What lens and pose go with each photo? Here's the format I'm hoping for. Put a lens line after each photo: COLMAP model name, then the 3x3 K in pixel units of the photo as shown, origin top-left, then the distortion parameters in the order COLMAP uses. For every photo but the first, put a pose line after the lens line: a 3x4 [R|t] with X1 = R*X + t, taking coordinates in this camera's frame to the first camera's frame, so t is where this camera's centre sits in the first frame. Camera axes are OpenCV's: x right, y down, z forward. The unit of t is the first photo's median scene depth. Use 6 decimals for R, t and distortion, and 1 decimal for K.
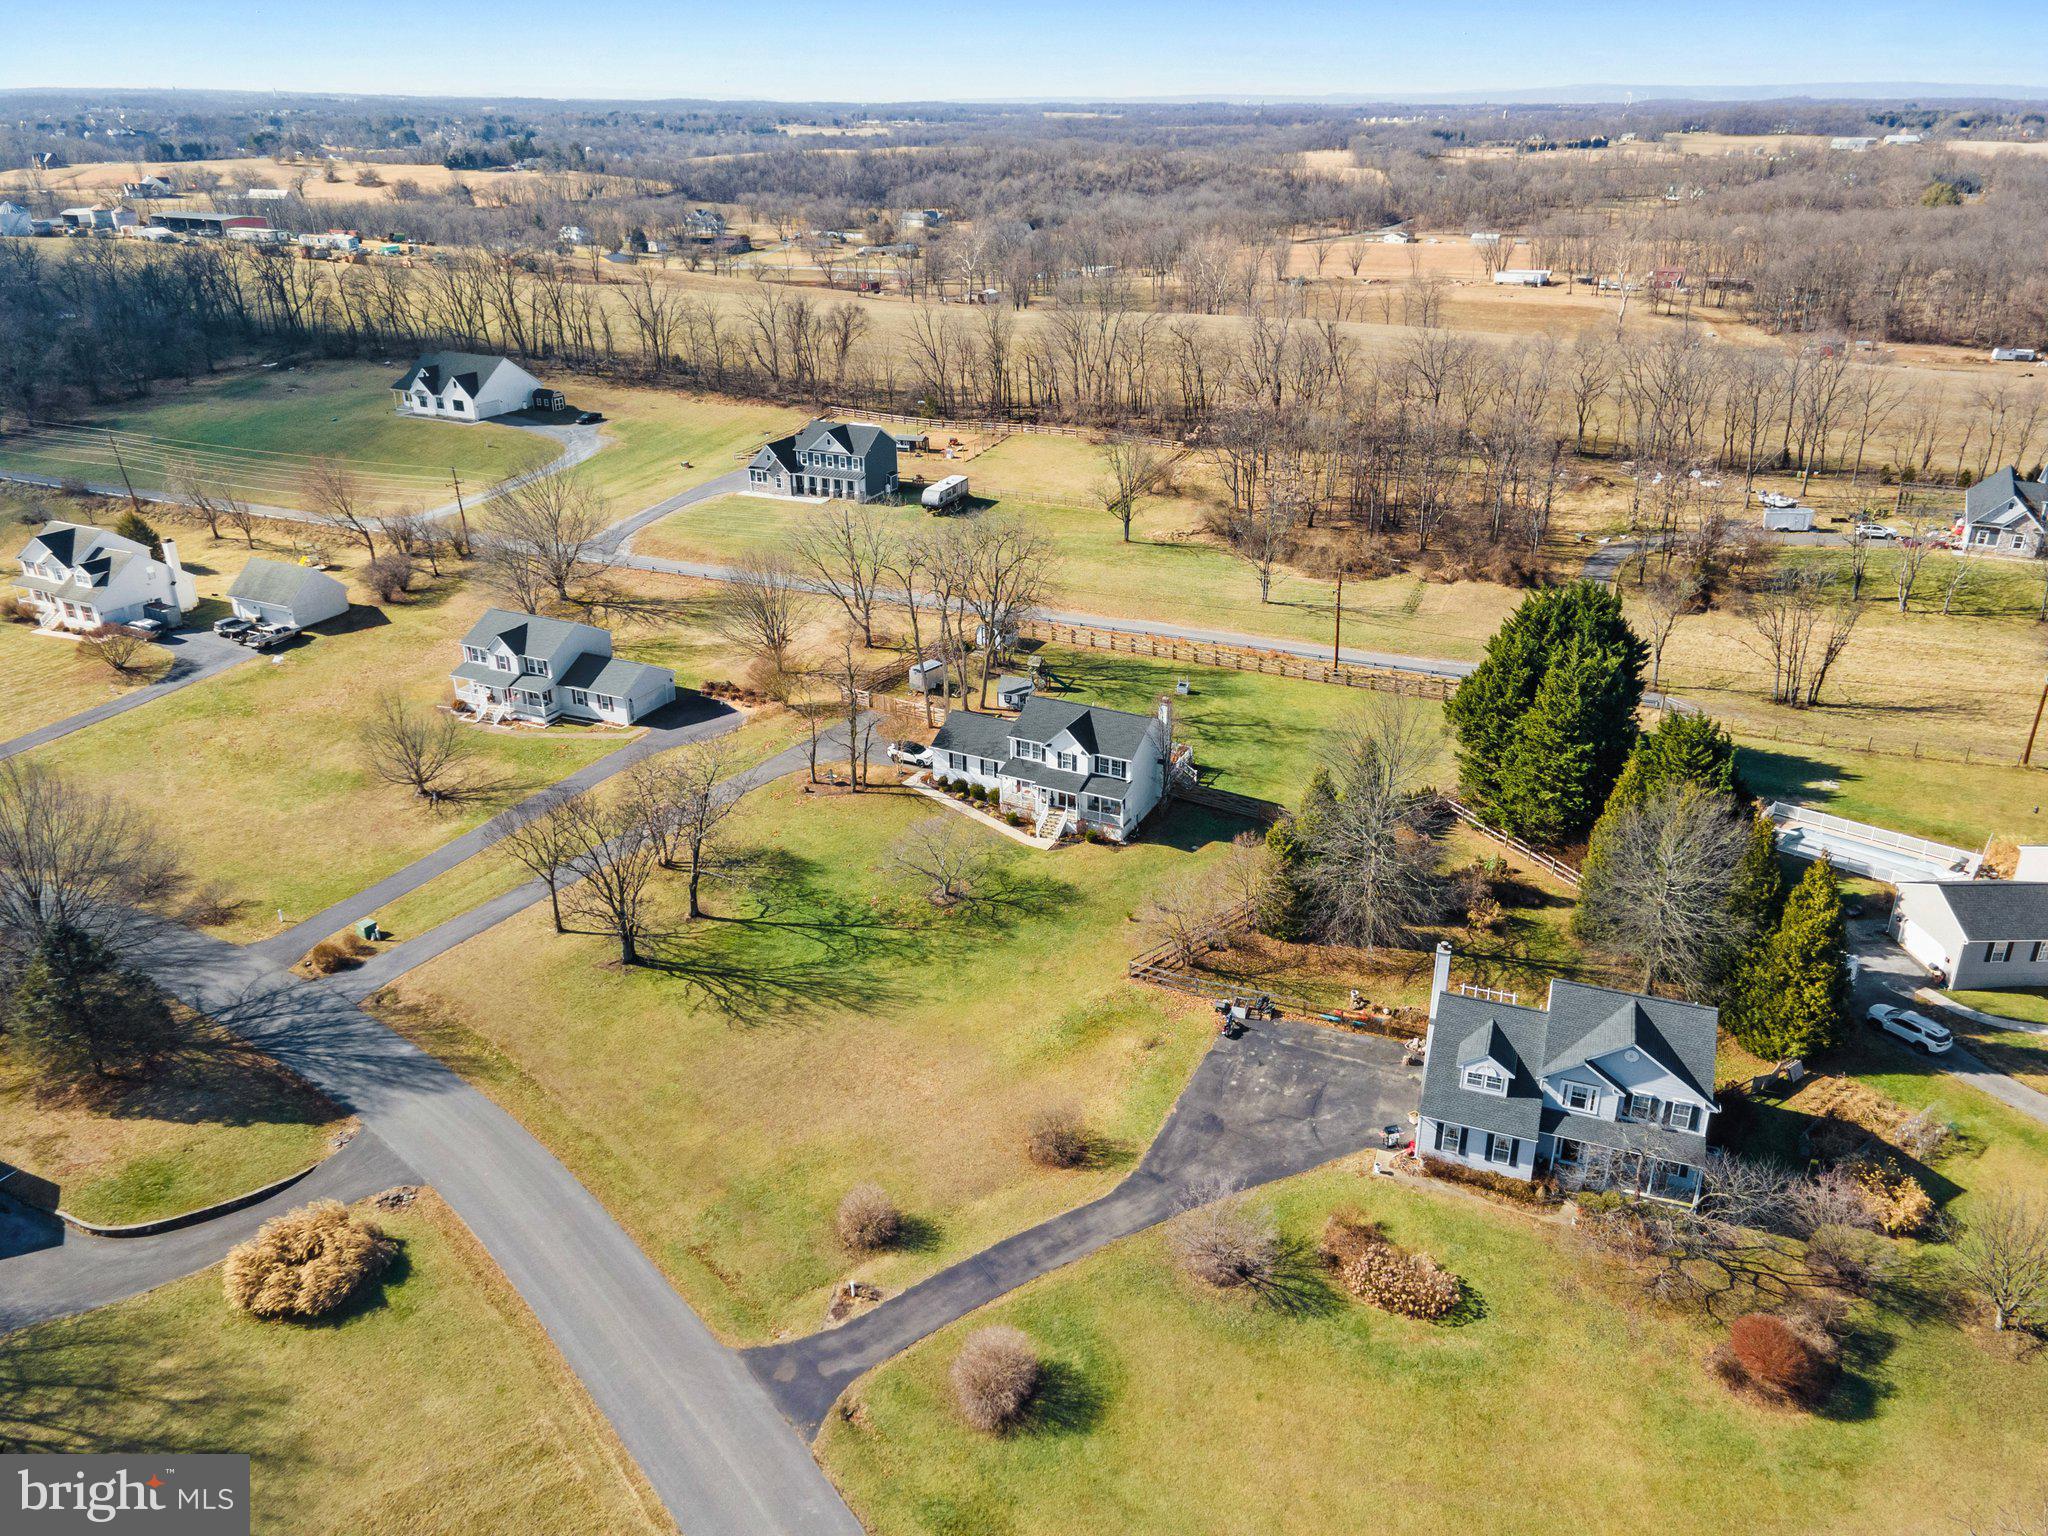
lens RADIAL K [[1582.8, 0, 1025.7], [0, 1582.8, 700.0], [0, 0, 1]] dist [0.008614, 0.107252]
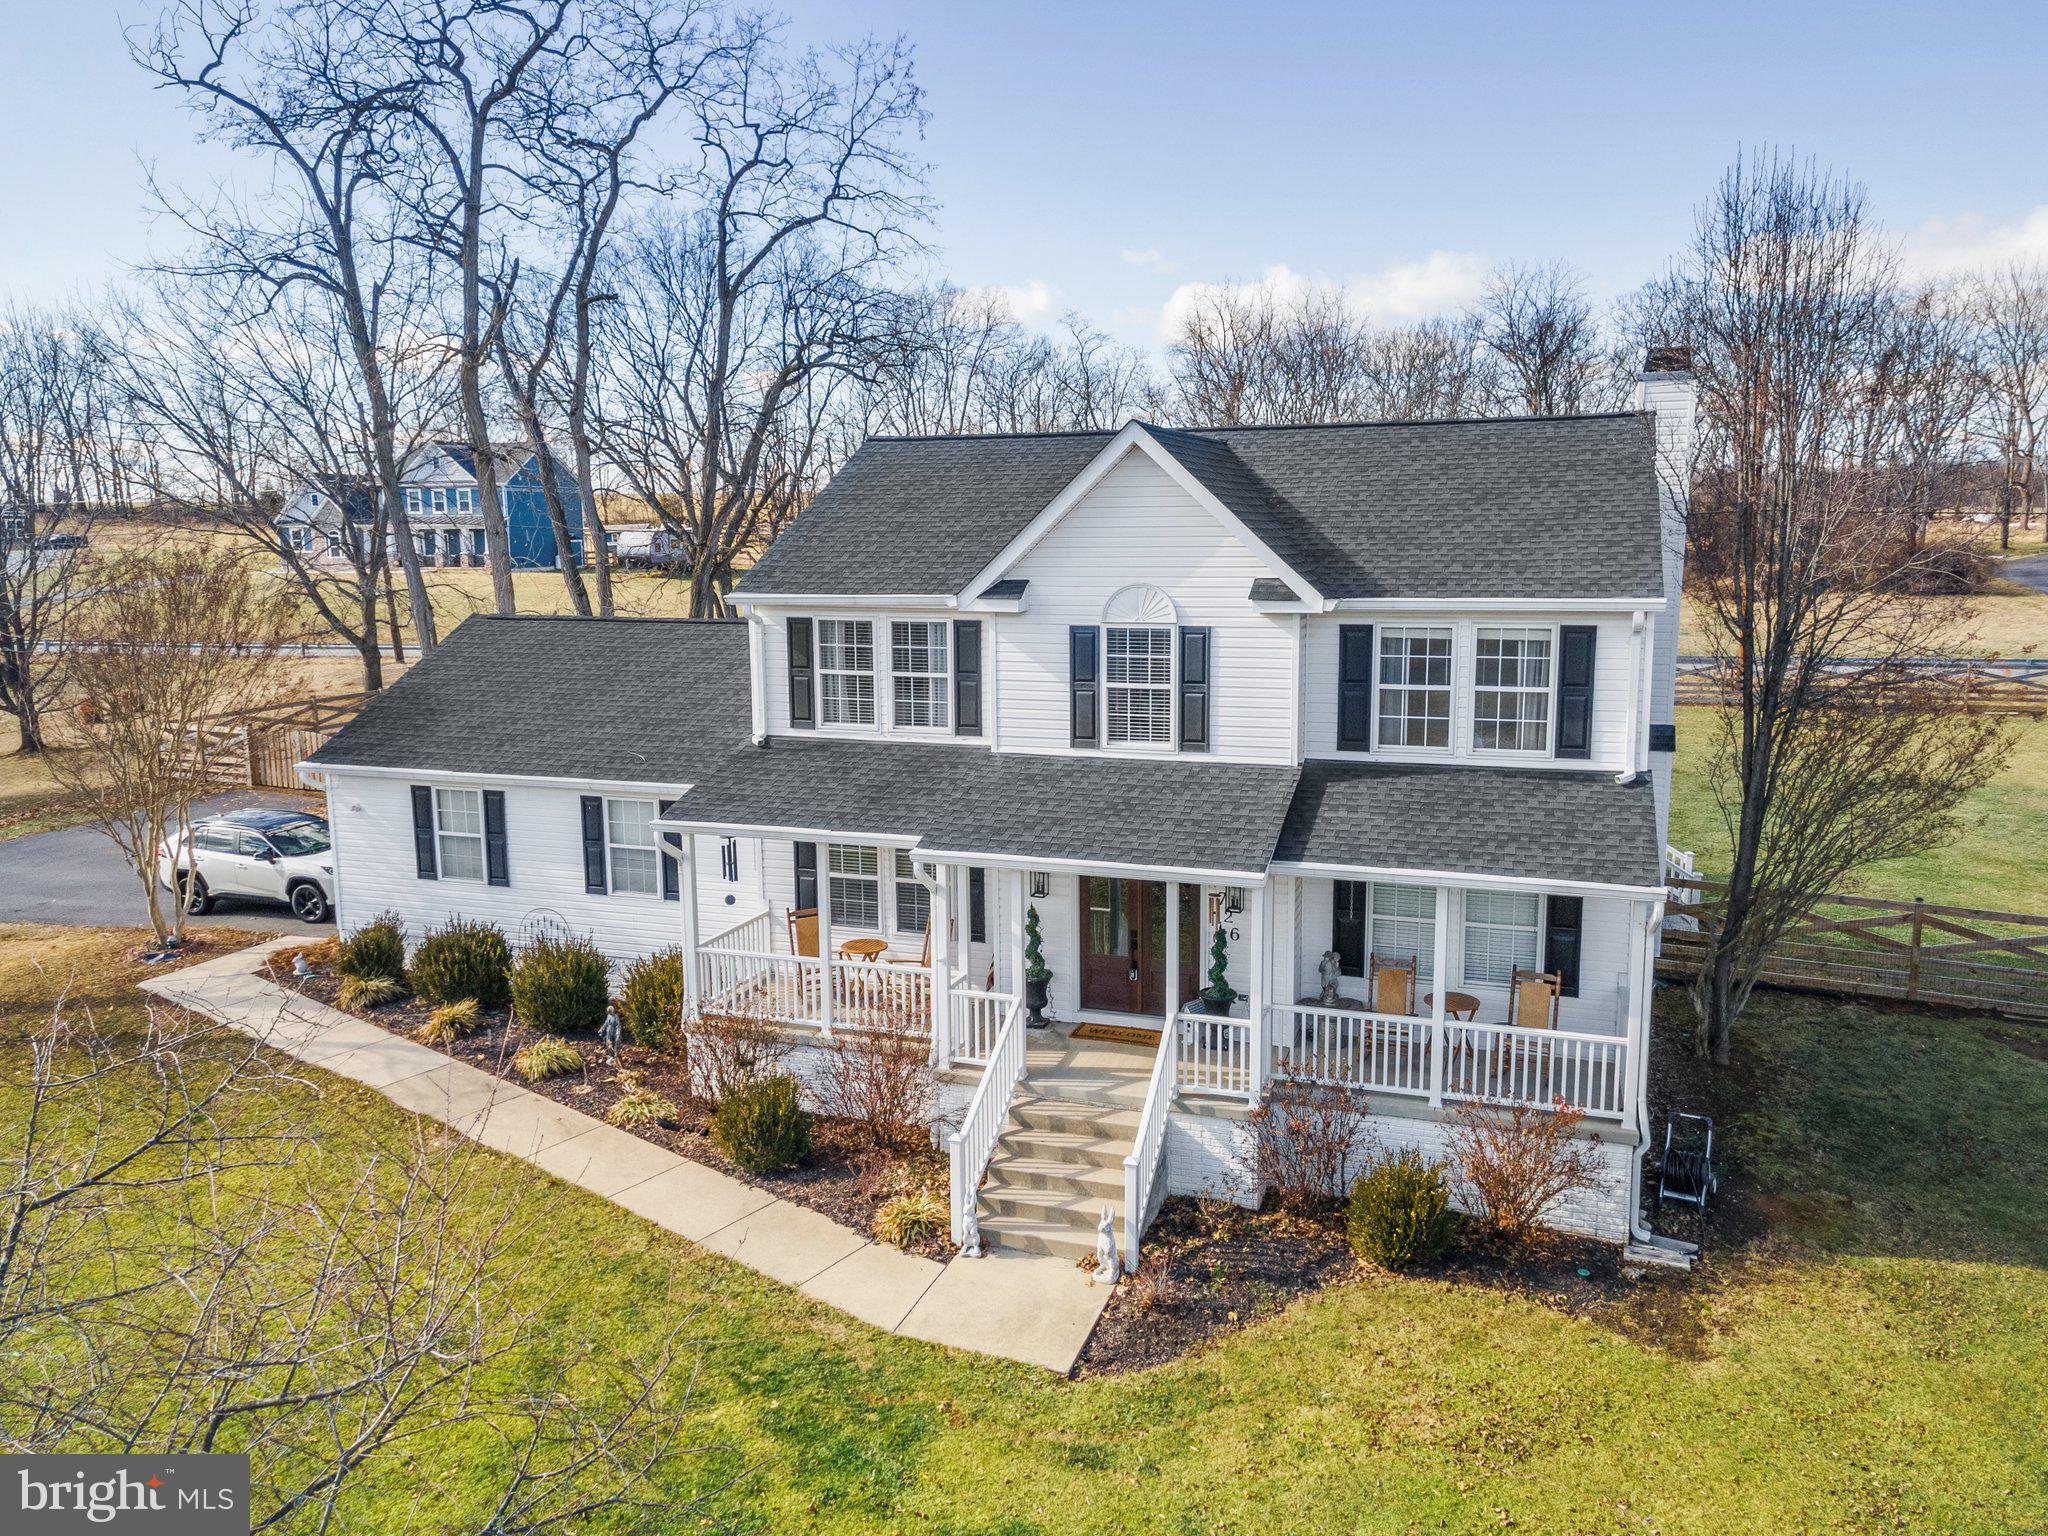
lens RADIAL K [[1582.8, 0, 1025.7], [0, 1582.8, 700.0], [0, 0, 1]] dist [0.008614, 0.107252]
pose [[0.992373, -0.022243, 0.121247, -0.001755], [0.051653, 0.968105, -0.245162, 0.073524], [-0.111927, 0.249554, 0.961871, 0.848649]]
